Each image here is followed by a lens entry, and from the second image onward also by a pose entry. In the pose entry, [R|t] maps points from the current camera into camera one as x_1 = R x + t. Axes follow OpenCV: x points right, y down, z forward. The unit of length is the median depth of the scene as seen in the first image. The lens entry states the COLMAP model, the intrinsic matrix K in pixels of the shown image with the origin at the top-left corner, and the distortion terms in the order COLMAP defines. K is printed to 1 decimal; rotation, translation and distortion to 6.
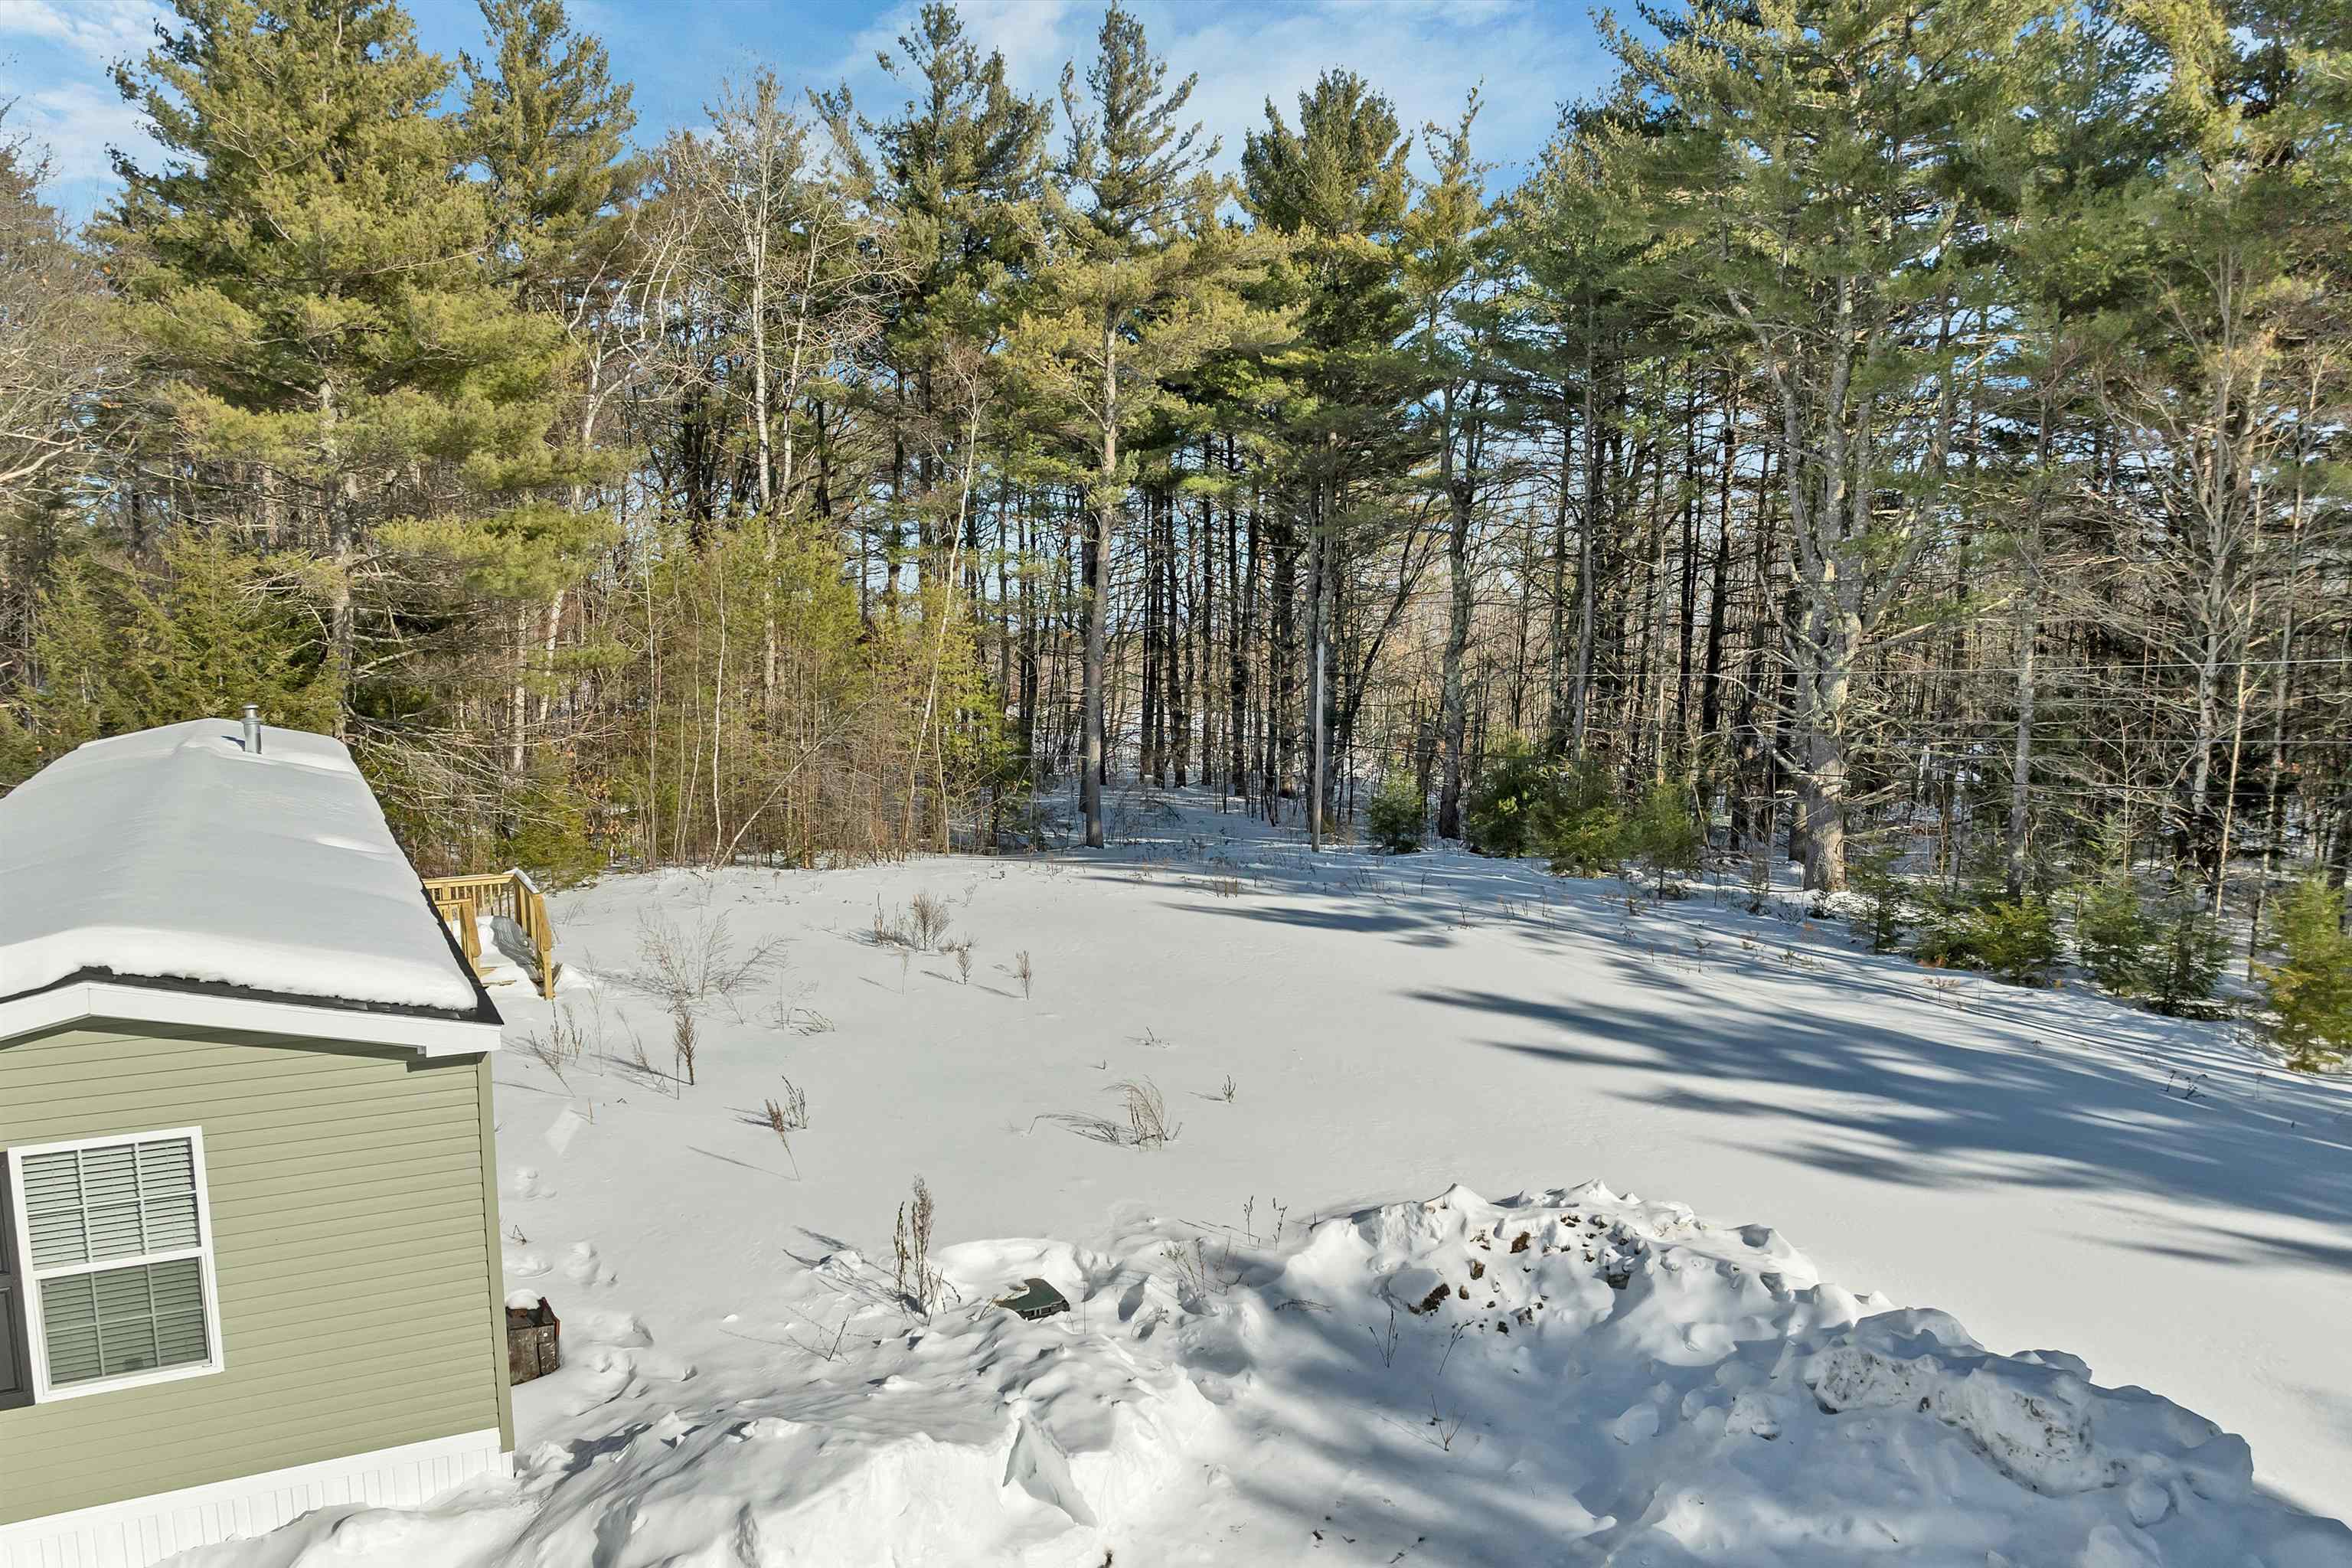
lens RADIAL K [[1647.7, 0, 1115.7], [0, 1647.7, 789.4], [0, 0, 1]] dist [-0.050881, 0.032909]
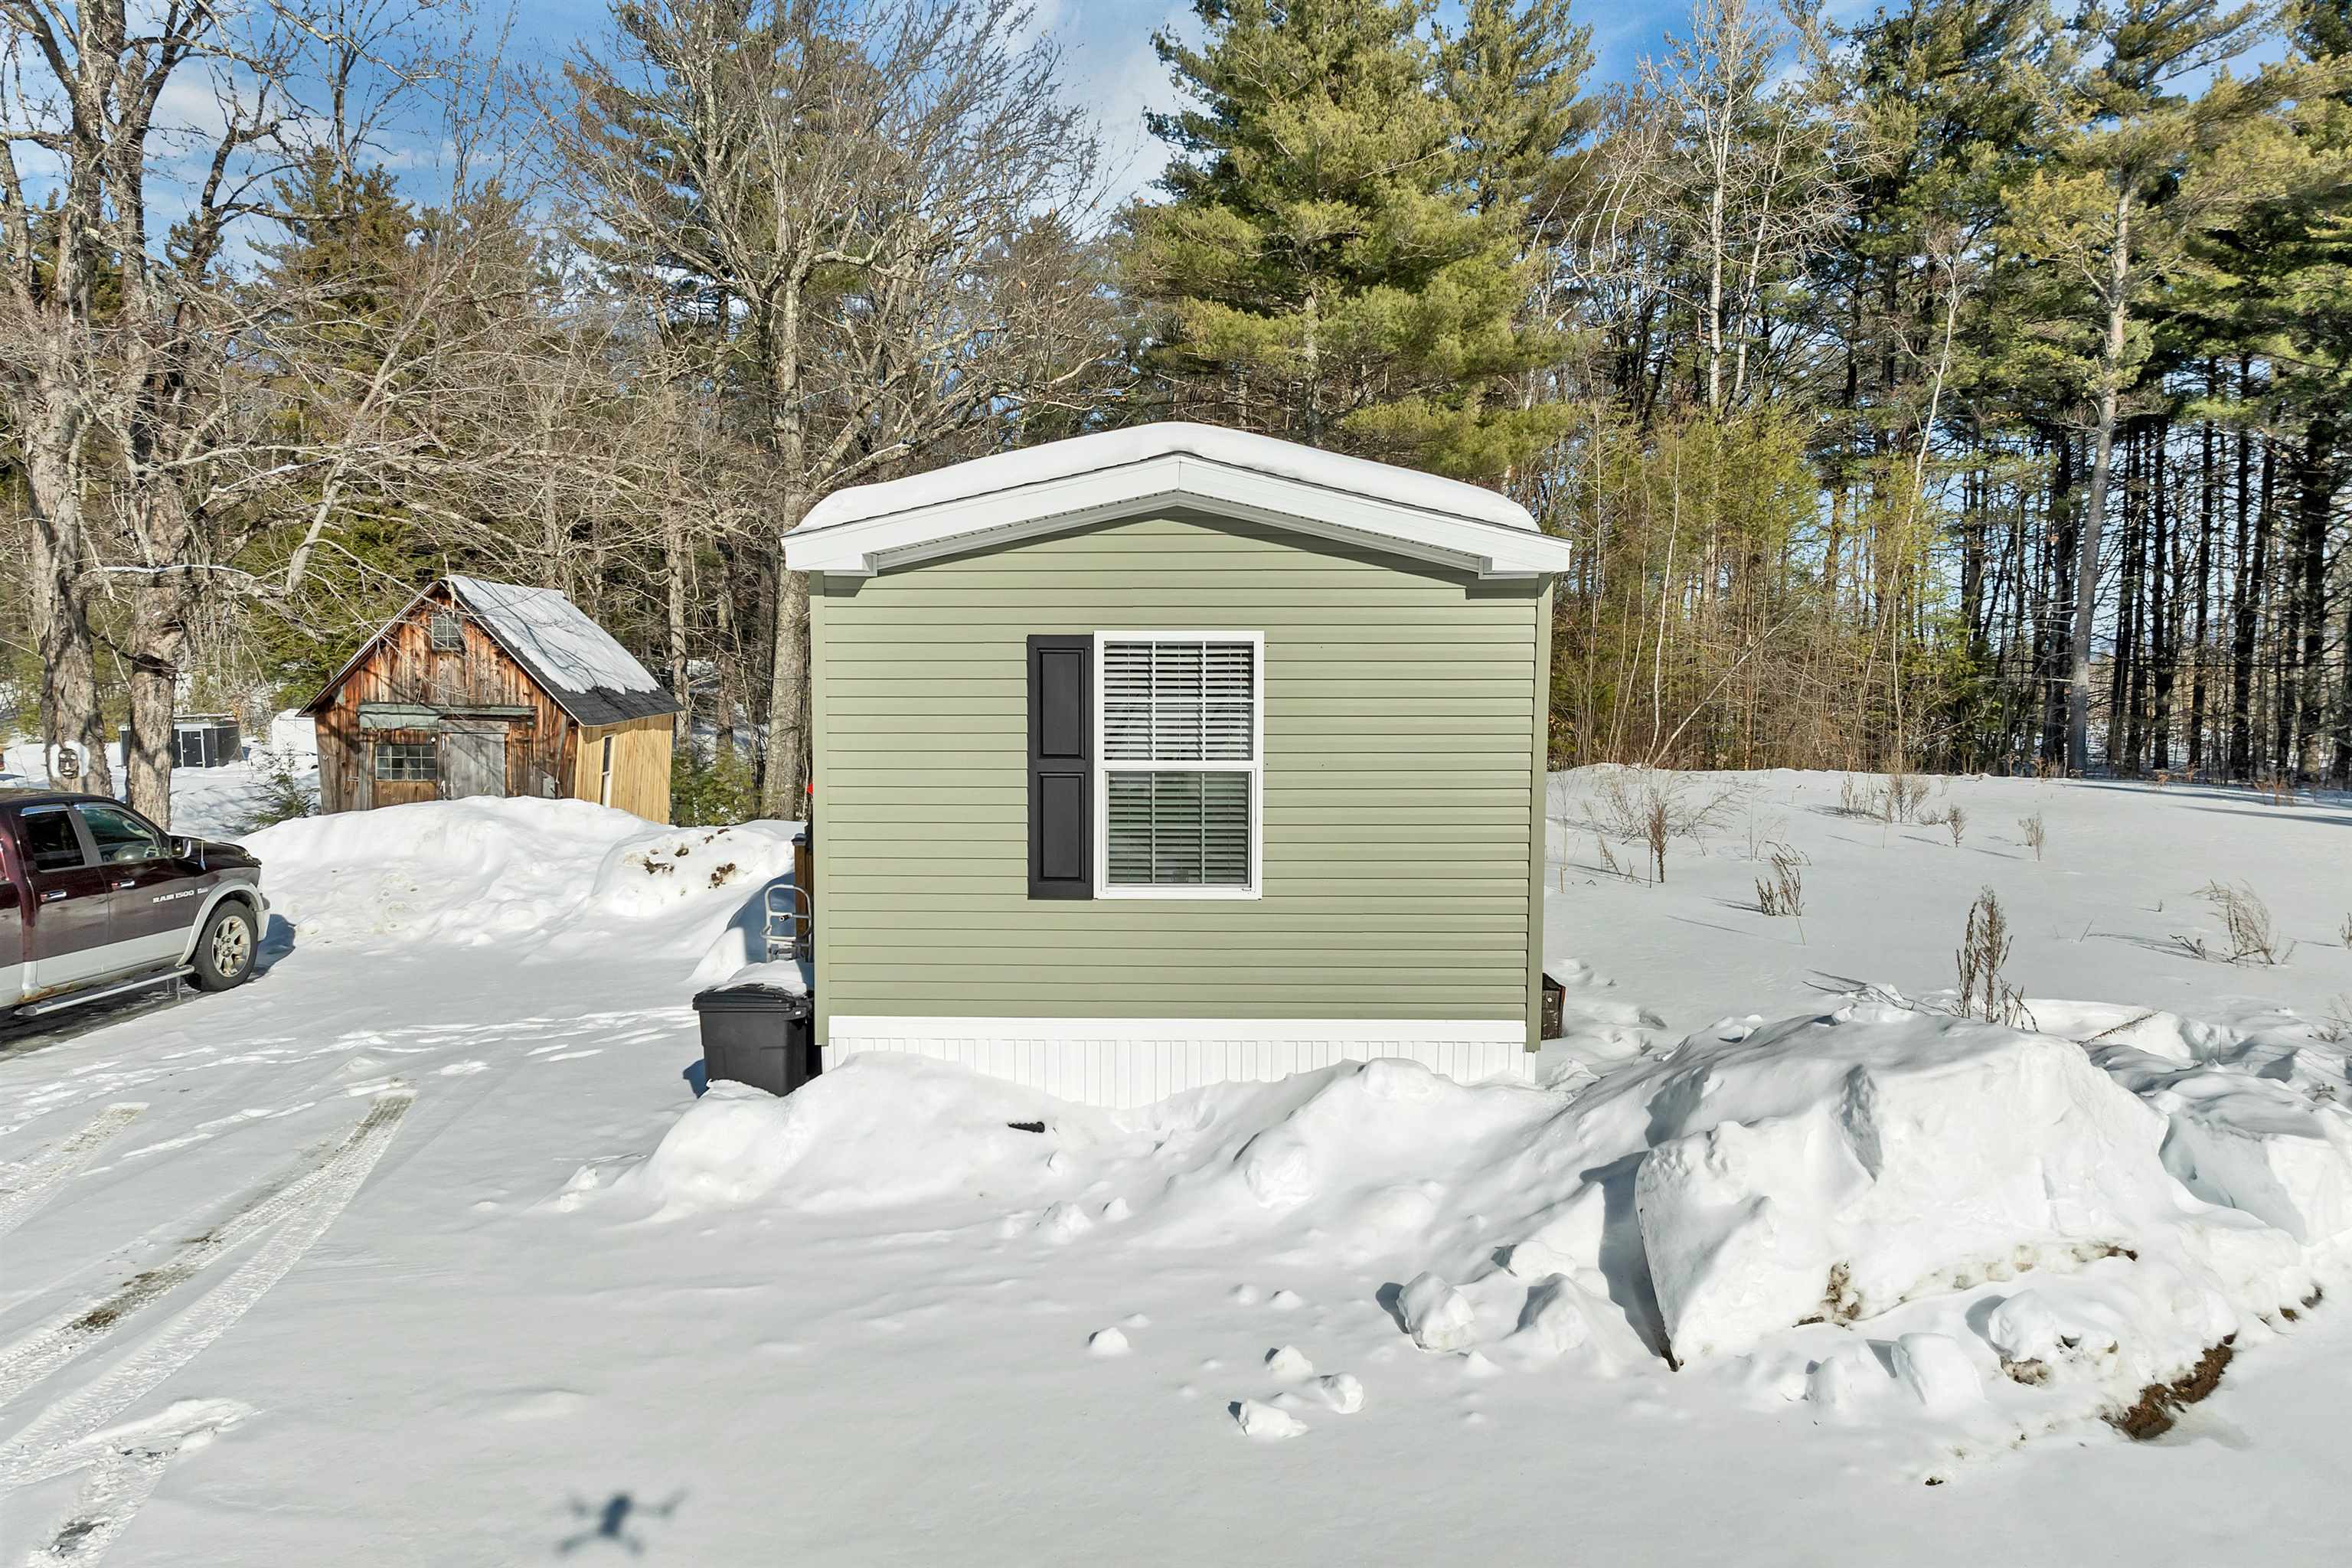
lens RADIAL K [[1593.4, 0, 1176.0], [0, 1593.4, 784.0], [0, 0, 1]] dist [-0.048292, 0.000741]
pose [[0.885124, 0.042172, -0.463441, -0.065565], [-0.073160, 0.996112, -0.049085, 0.140546], [0.459569, 0.077352, 0.884767, 0.055201]]
